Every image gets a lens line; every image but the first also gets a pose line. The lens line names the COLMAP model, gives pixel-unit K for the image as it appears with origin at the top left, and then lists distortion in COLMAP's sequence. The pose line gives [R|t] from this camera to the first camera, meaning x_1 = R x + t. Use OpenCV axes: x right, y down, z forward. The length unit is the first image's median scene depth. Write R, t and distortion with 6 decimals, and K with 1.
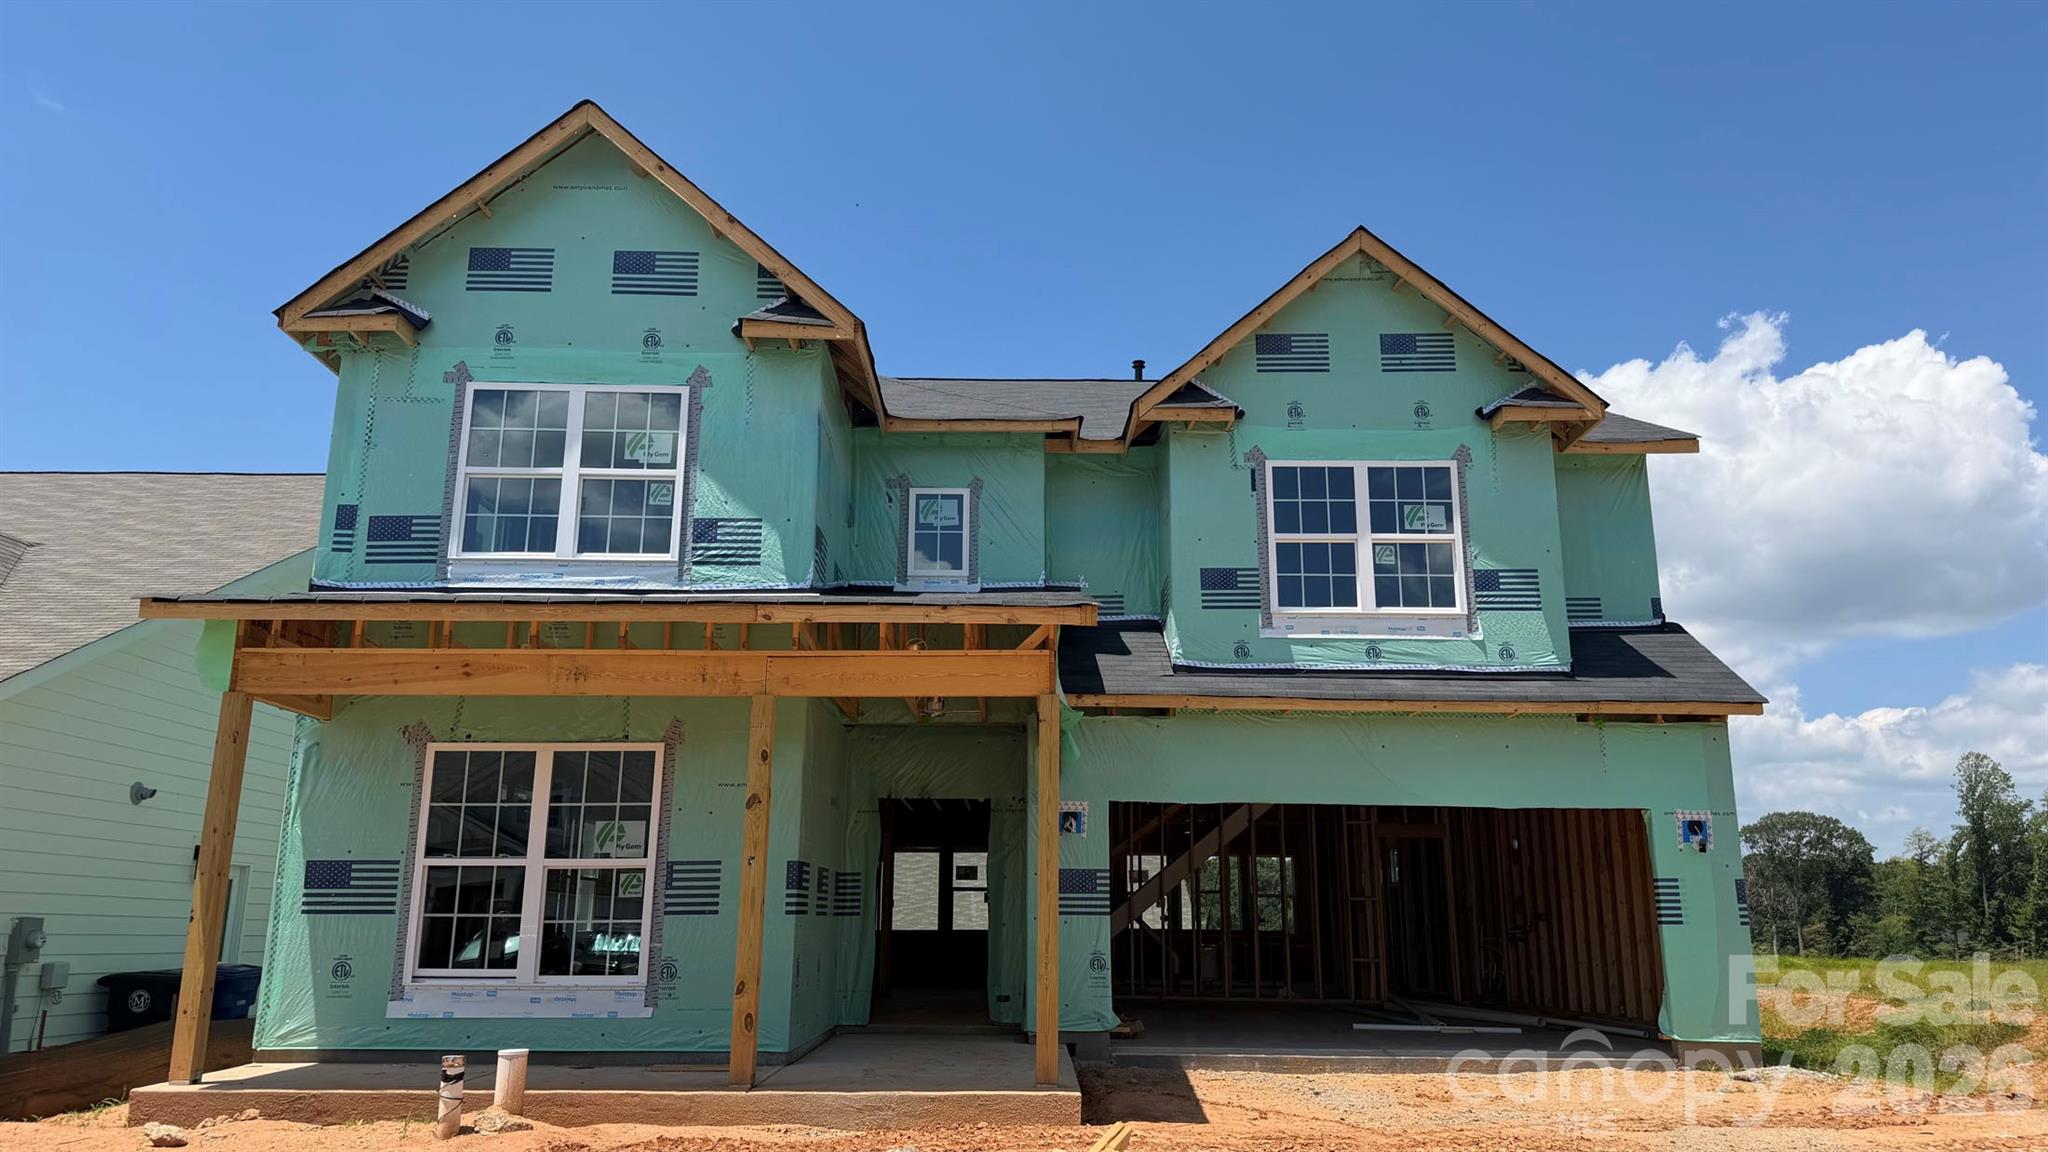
lens RADIAL K [[1640.9, 0, 1059.3], [0, 1640.9, 517.5], [0, 0, 1]] dist [0.046586, -0.061975]
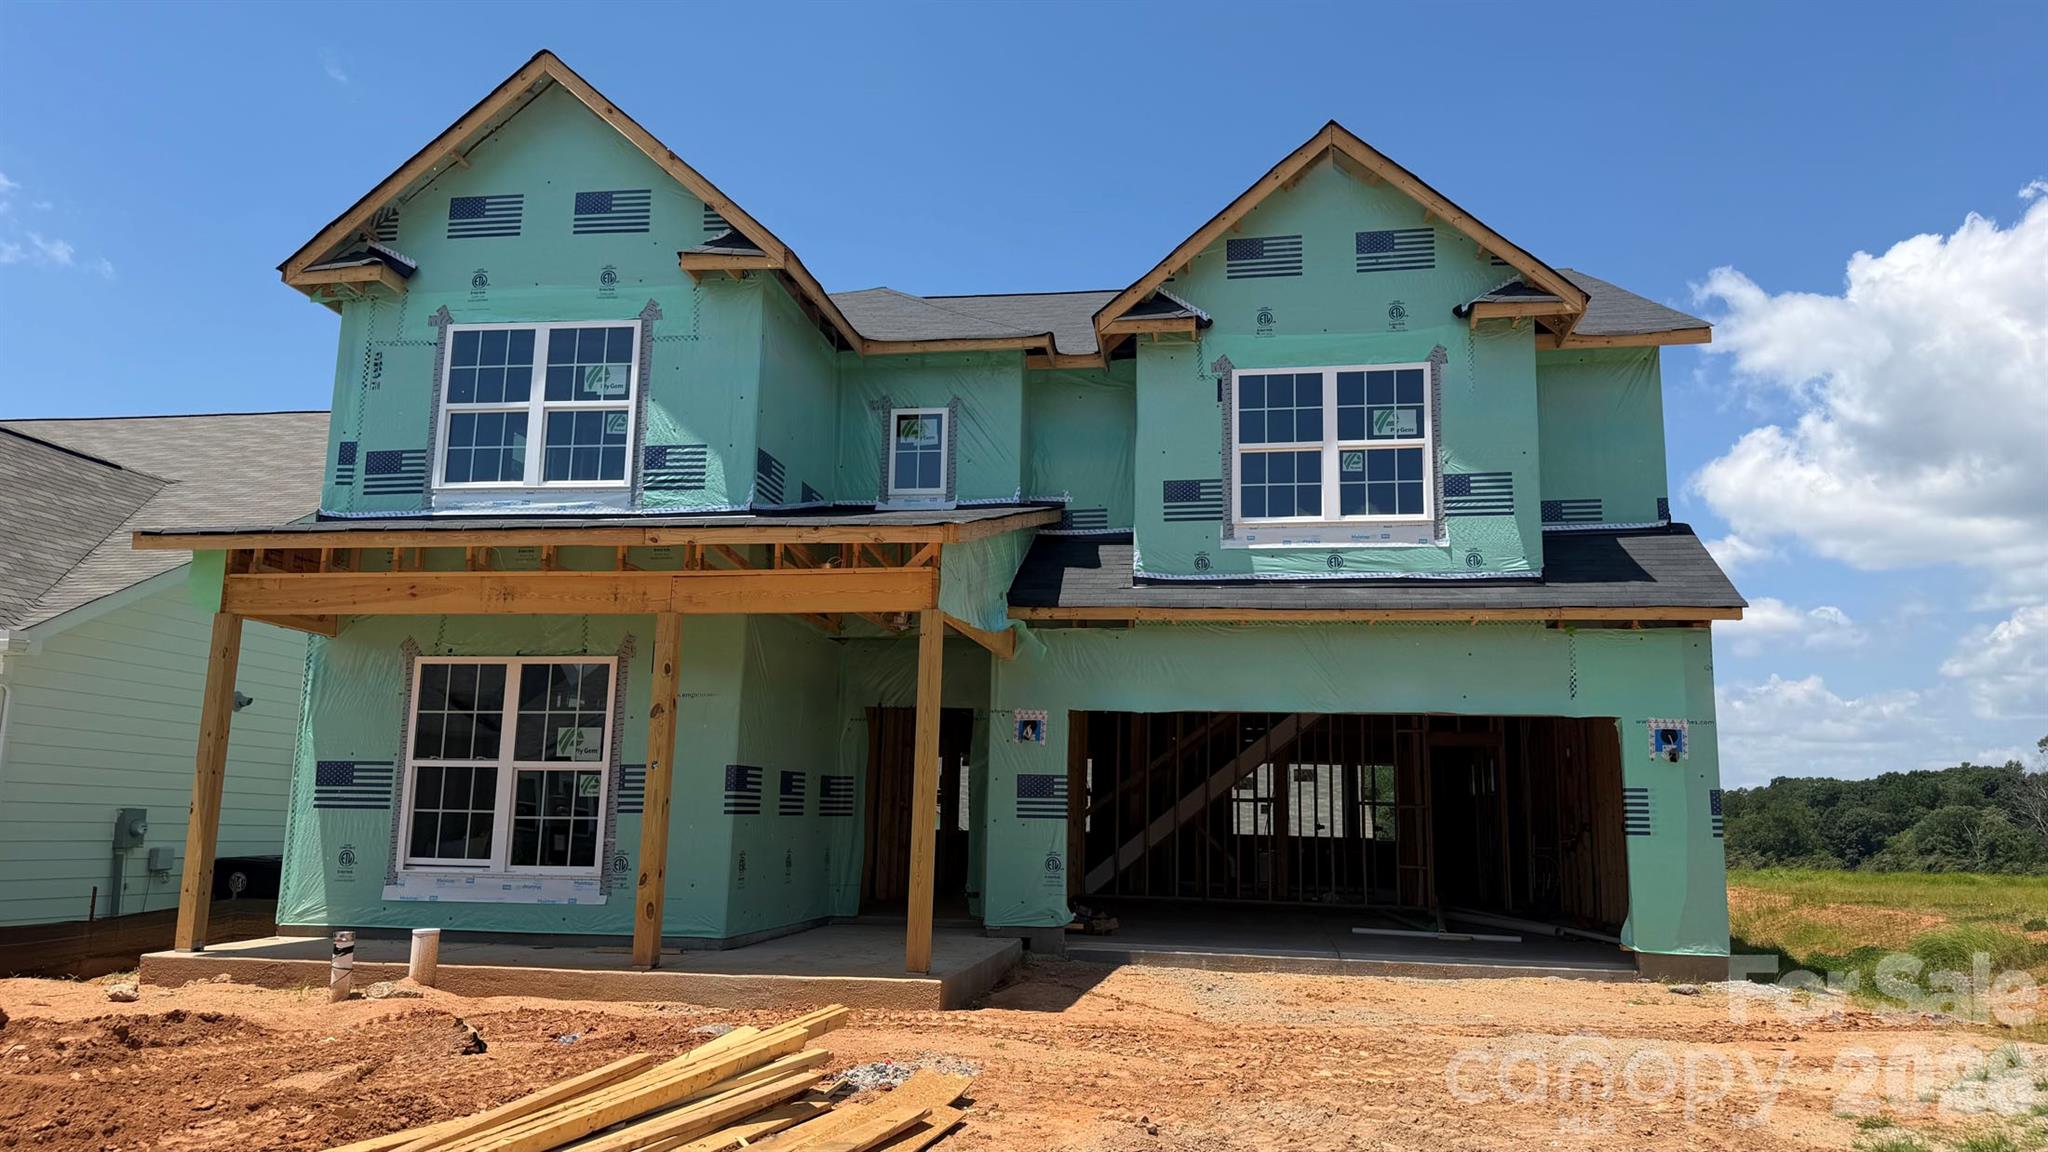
lens RADIAL K [[1640.9, 0, 1027.8], [0, 1640.9, 565.2], [0, 0, 1]] dist [0.046586, -0.061975]
pose [[0.983205, -0.015599, -0.181835, 0.200942], [0.030609, 0.996322, 0.080035, -0.000299], [0.179917, -0.084257, 0.980067, -0.001942]]
